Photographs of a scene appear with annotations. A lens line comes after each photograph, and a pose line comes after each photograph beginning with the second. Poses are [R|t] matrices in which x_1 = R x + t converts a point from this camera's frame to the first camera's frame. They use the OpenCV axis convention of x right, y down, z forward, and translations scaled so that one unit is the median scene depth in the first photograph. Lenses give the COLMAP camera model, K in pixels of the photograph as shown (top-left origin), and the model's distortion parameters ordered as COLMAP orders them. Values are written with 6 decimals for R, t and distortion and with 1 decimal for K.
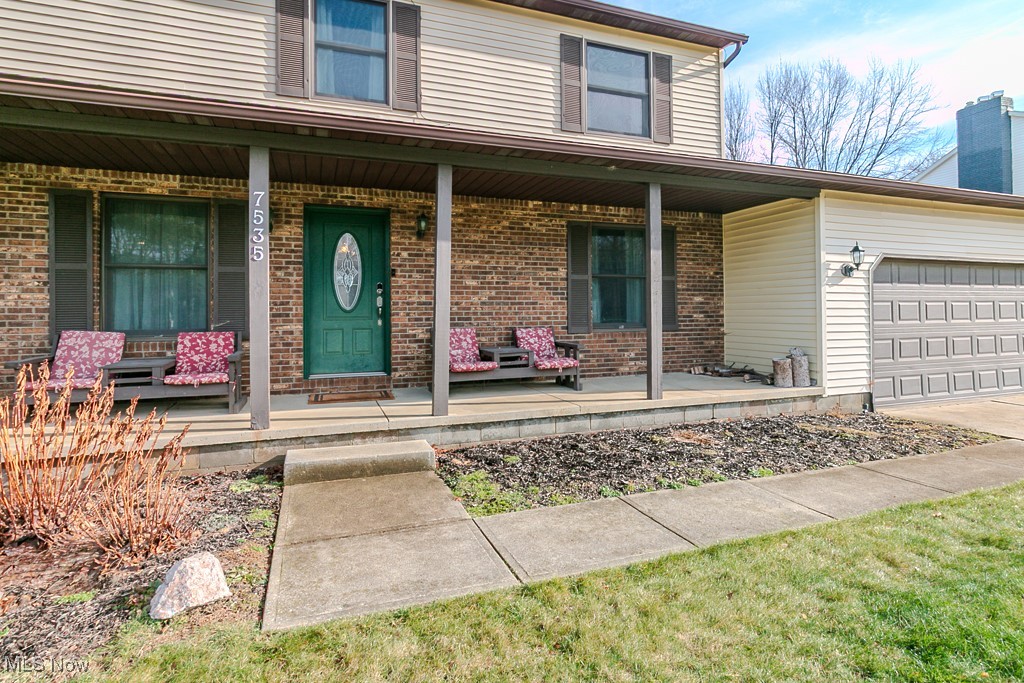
lens RADIAL K [[530.8, 0, 511.9], [0, 530.8, 308.4], [0, 0, 1]] dist [-0.000485, -0.001826]
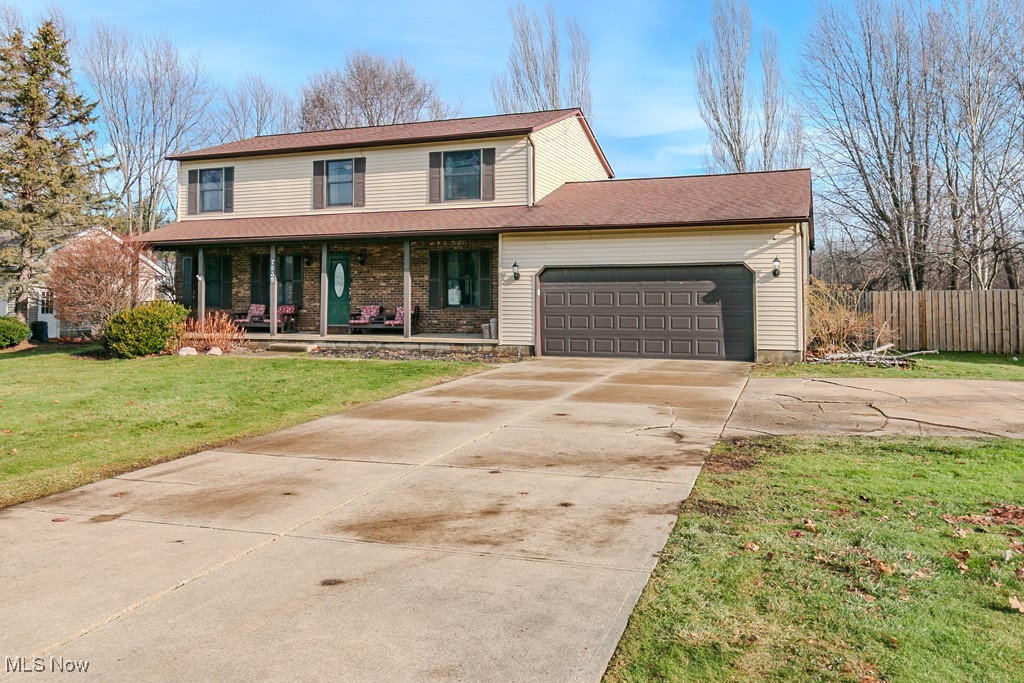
lens RADIAL K [[758.3, 0, 525.8], [0, 758.3, 297.0], [0, 0, 1]] dist [0.006682, -0.000614]
pose [[0.765351, 0.005150, -0.643593, 2.375581], [0.002304, 0.999940, 0.010742, -0.029451], [0.643609, -0.009704, 0.765293, -0.974448]]
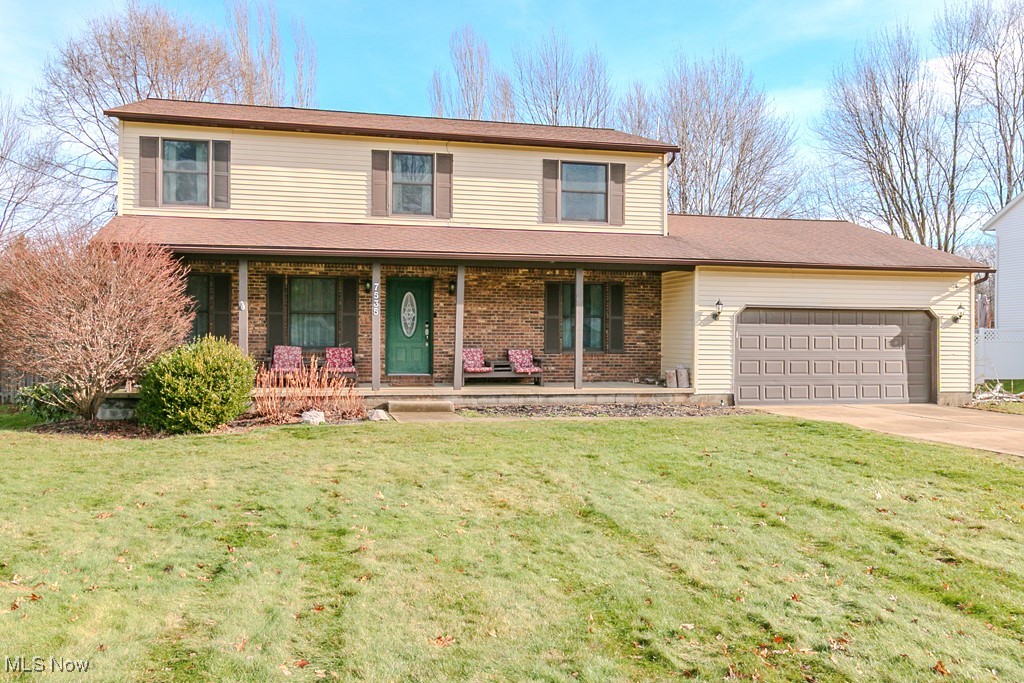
lens RADIAL K [[870.1, 0, 511.6], [0, 870.1, 339.5], [0, 0, 1]] dist [0.027271, -0.004698]
pose [[0.992064, 0.014084, -0.124945, 0.364180], [-0.012859, 0.999861, 0.010603, -0.021847], [0.125077, -0.008912, 0.992107, -1.712656]]
